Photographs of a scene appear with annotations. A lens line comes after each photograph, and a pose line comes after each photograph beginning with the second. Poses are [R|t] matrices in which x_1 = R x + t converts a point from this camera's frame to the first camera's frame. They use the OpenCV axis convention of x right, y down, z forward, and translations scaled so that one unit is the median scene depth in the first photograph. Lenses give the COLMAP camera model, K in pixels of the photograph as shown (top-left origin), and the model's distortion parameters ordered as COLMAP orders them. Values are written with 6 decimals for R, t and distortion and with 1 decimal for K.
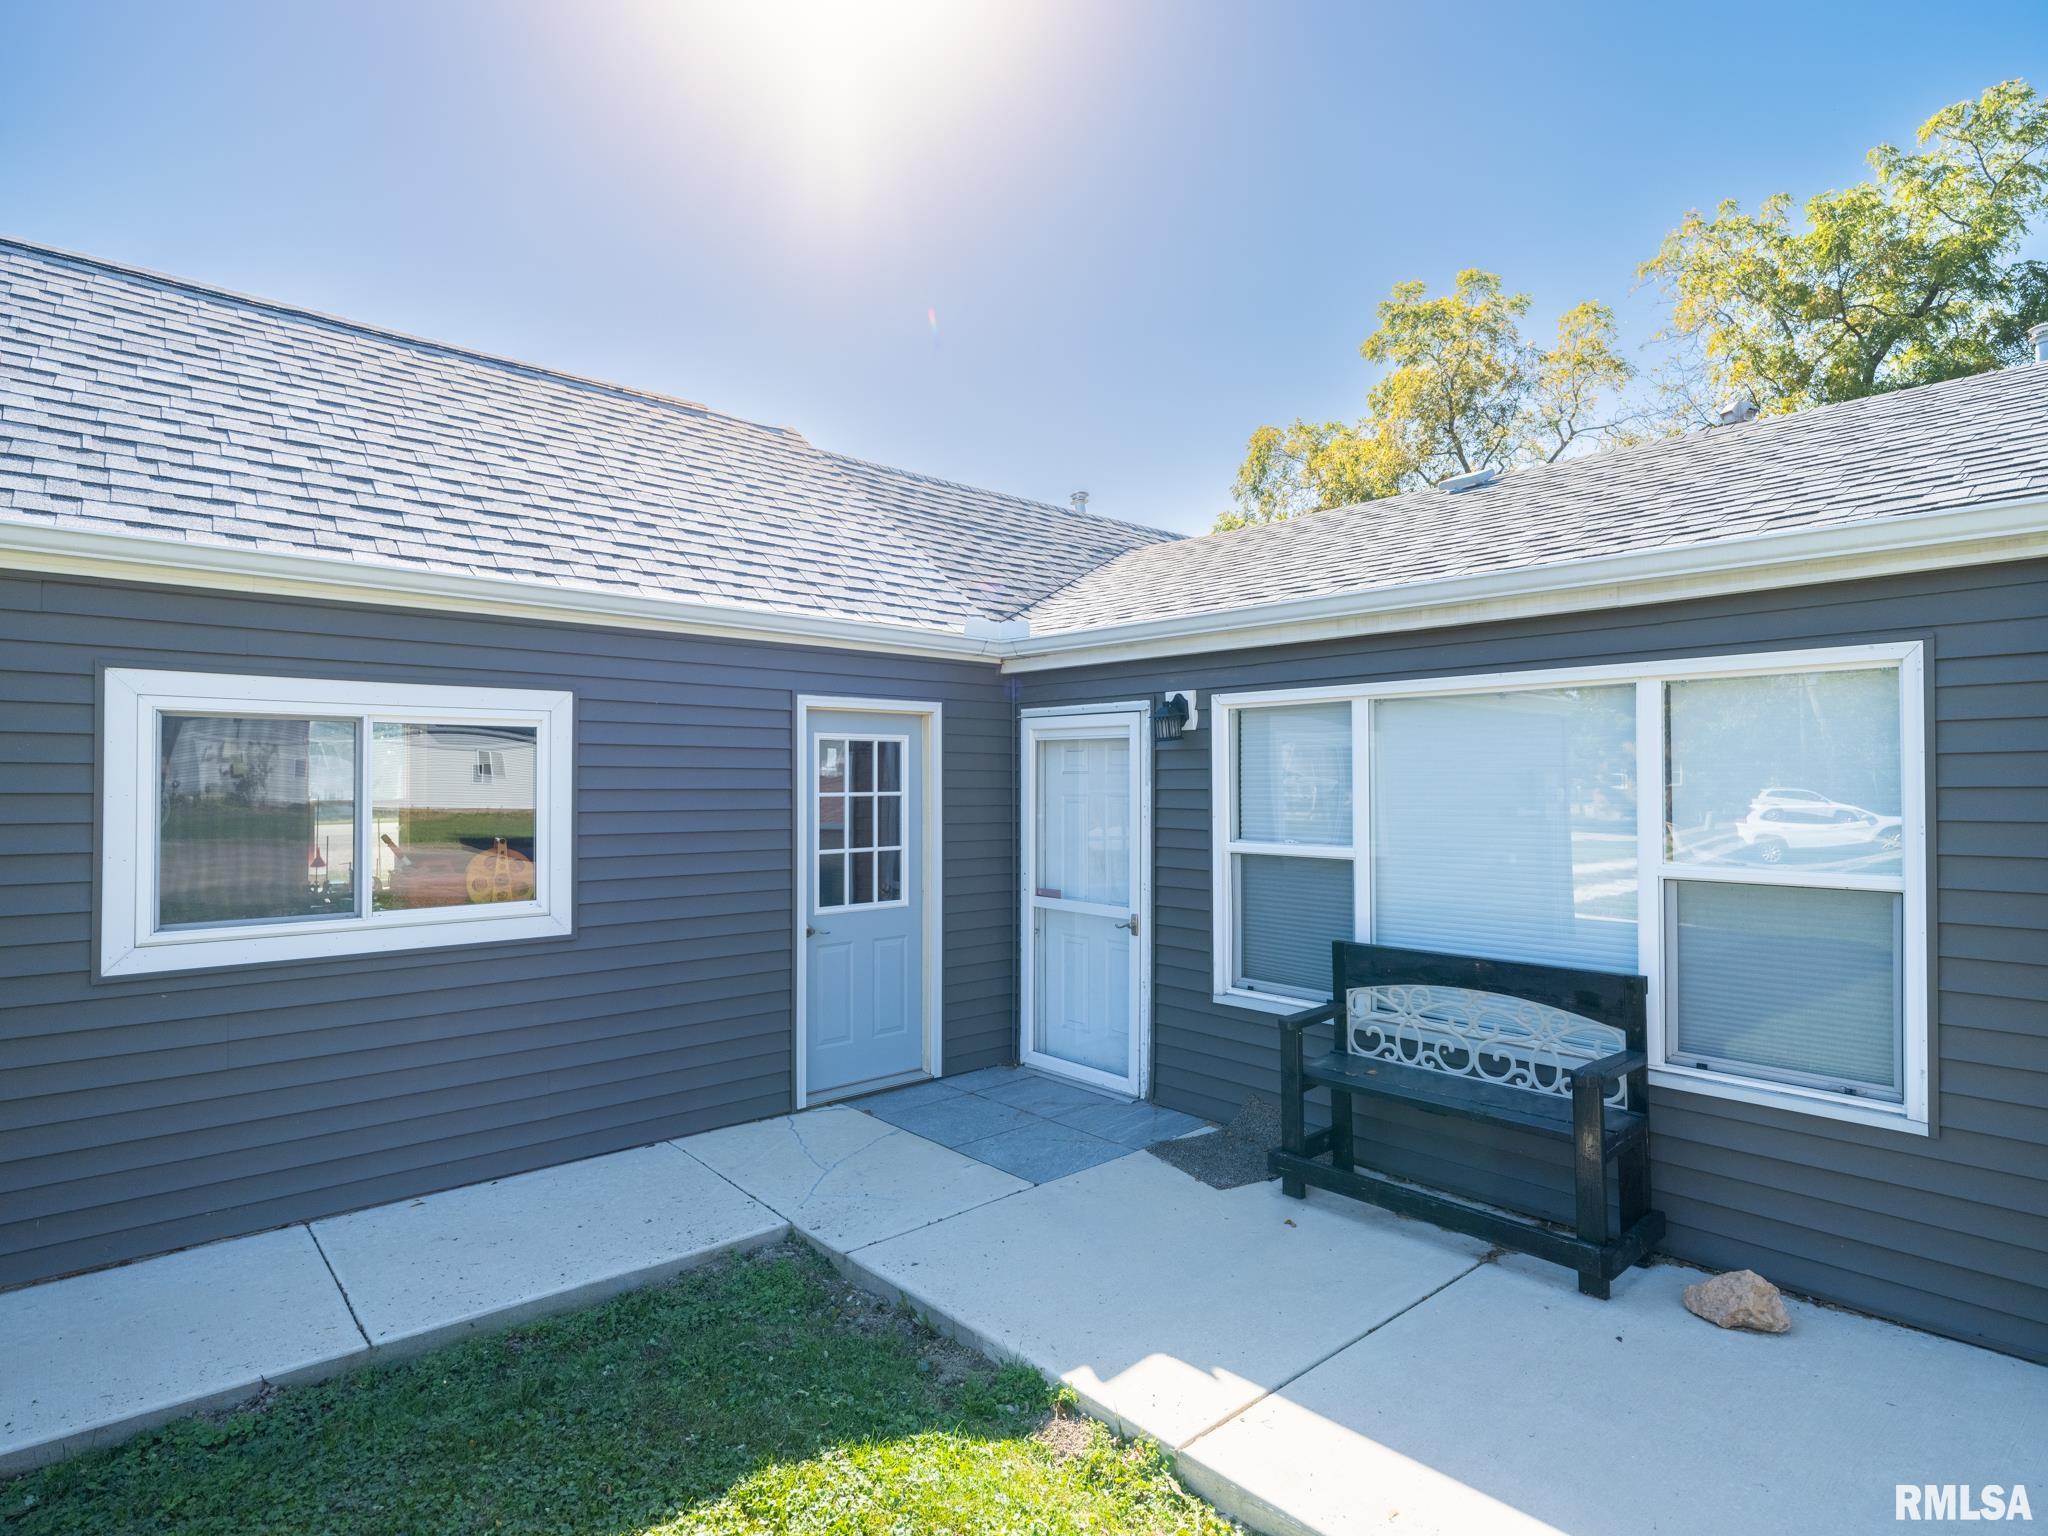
lens RADIAL K [[1096.0, 0, 1026.6], [0, 1096.0, 768.2], [0, 0, 1]] dist [-0.007384, 0.001850]
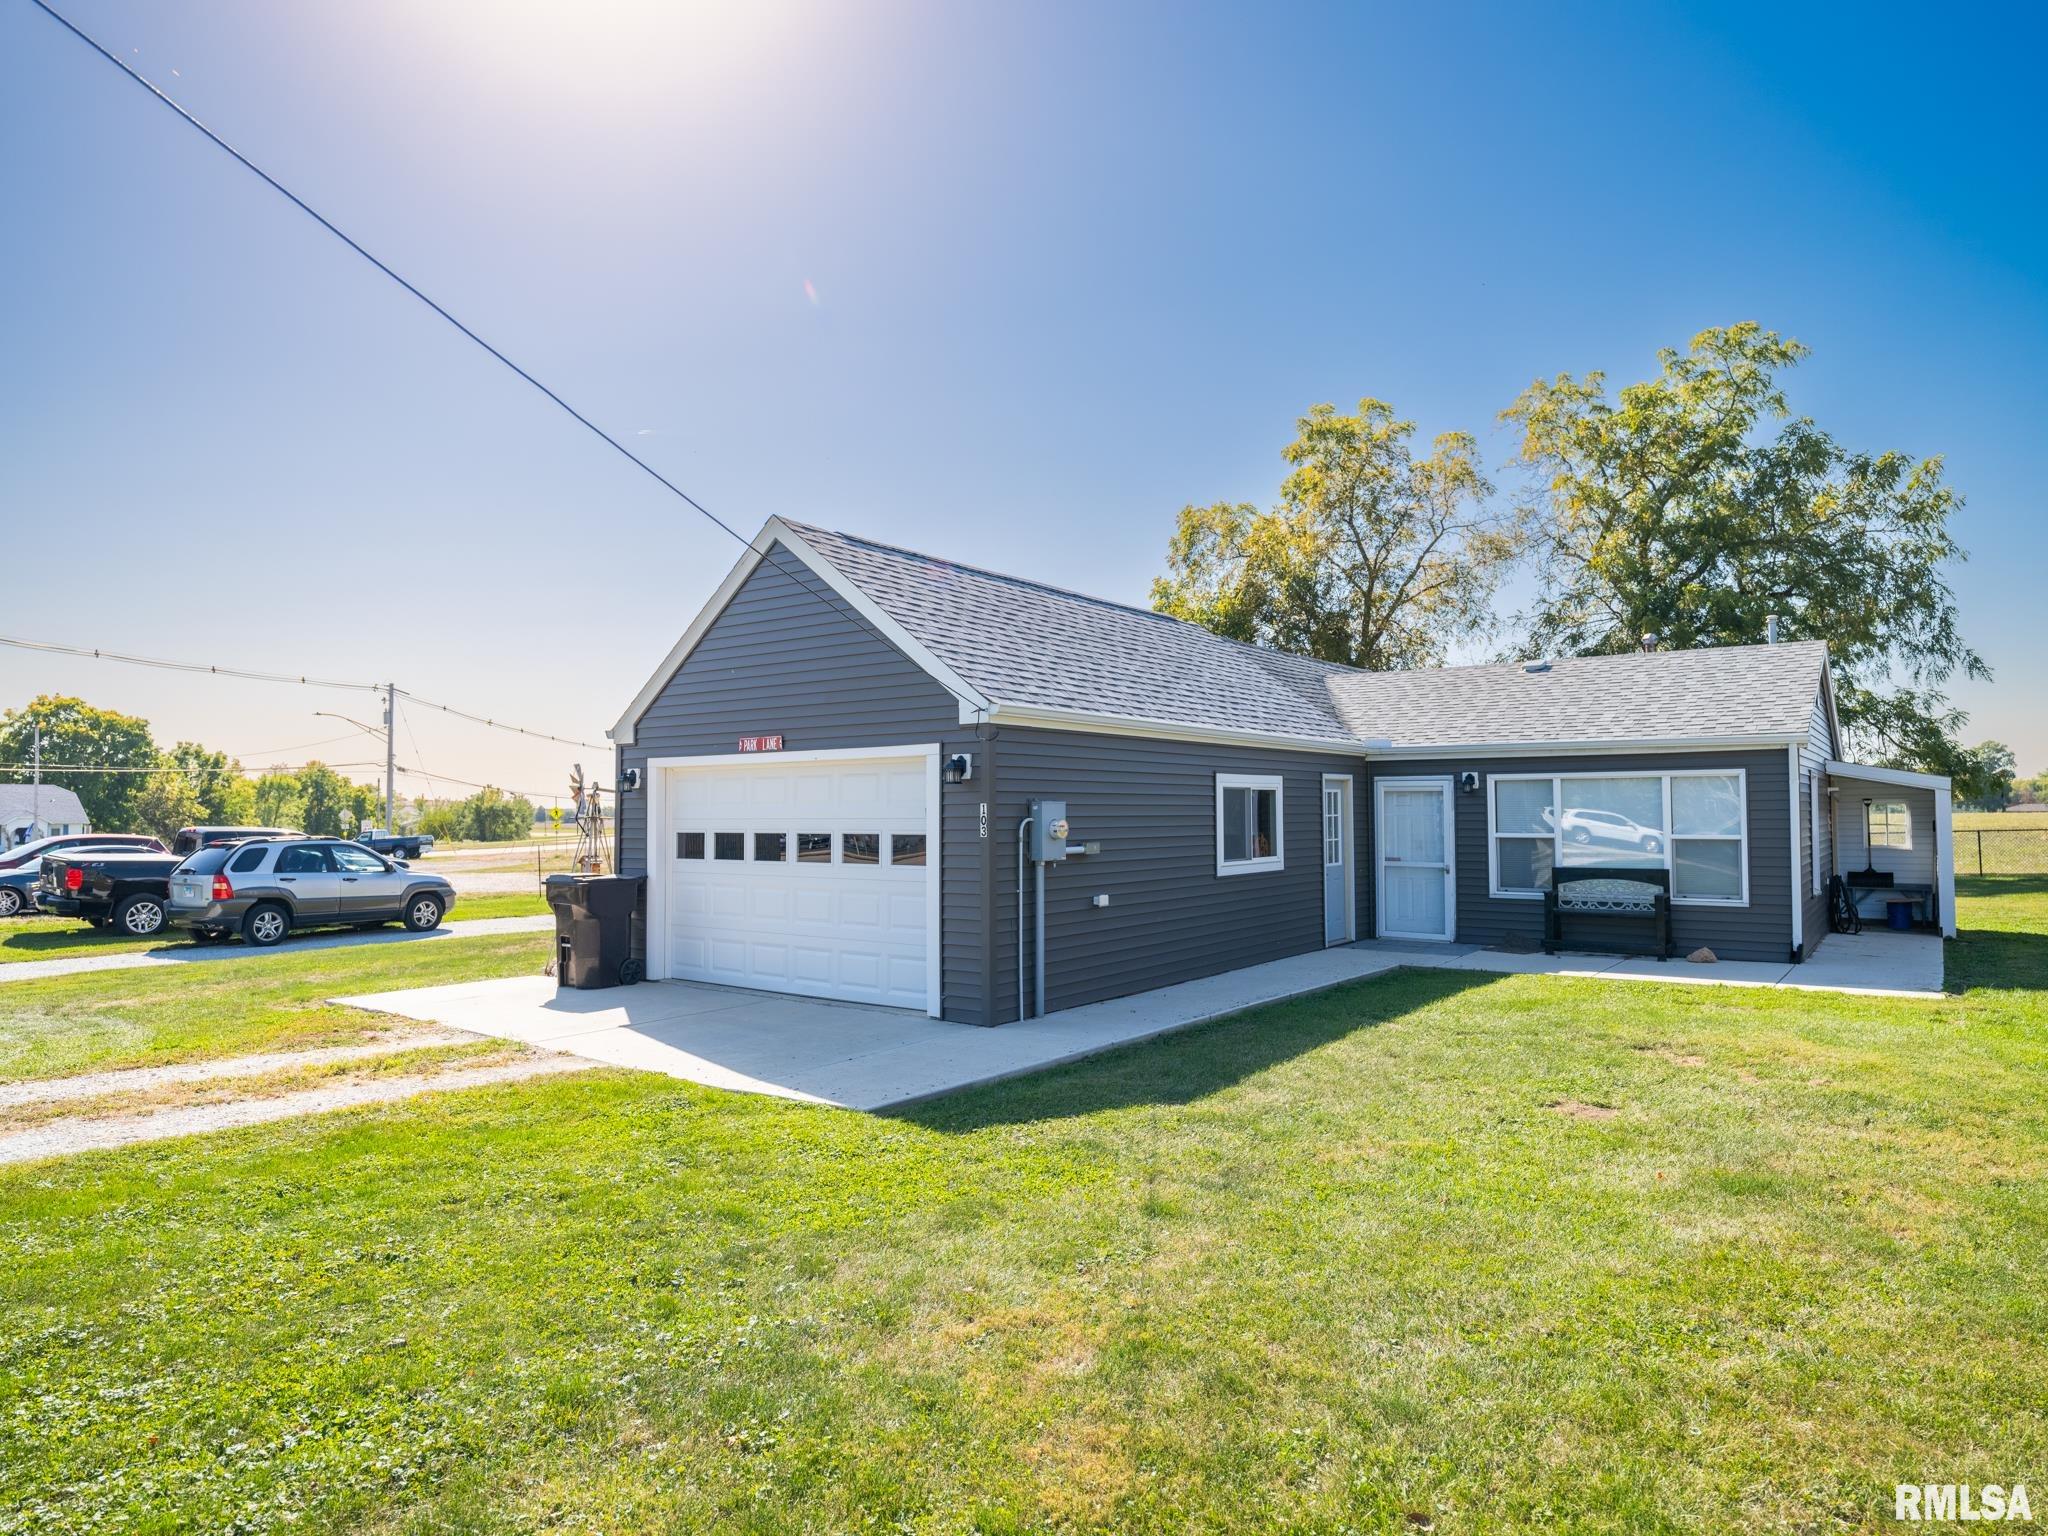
lens RADIAL K [[1196.9, 0, 1033.5], [0, 1196.9, 770.0], [0, 0, 1]] dist [0.000633, -0.000418]
pose [[0.980513, 0.000629, 0.196452, -1.348672], [0.003602, 0.999769, -0.021180, -0.022797], [-0.196420, 0.021475, 0.980285, -1.439573]]
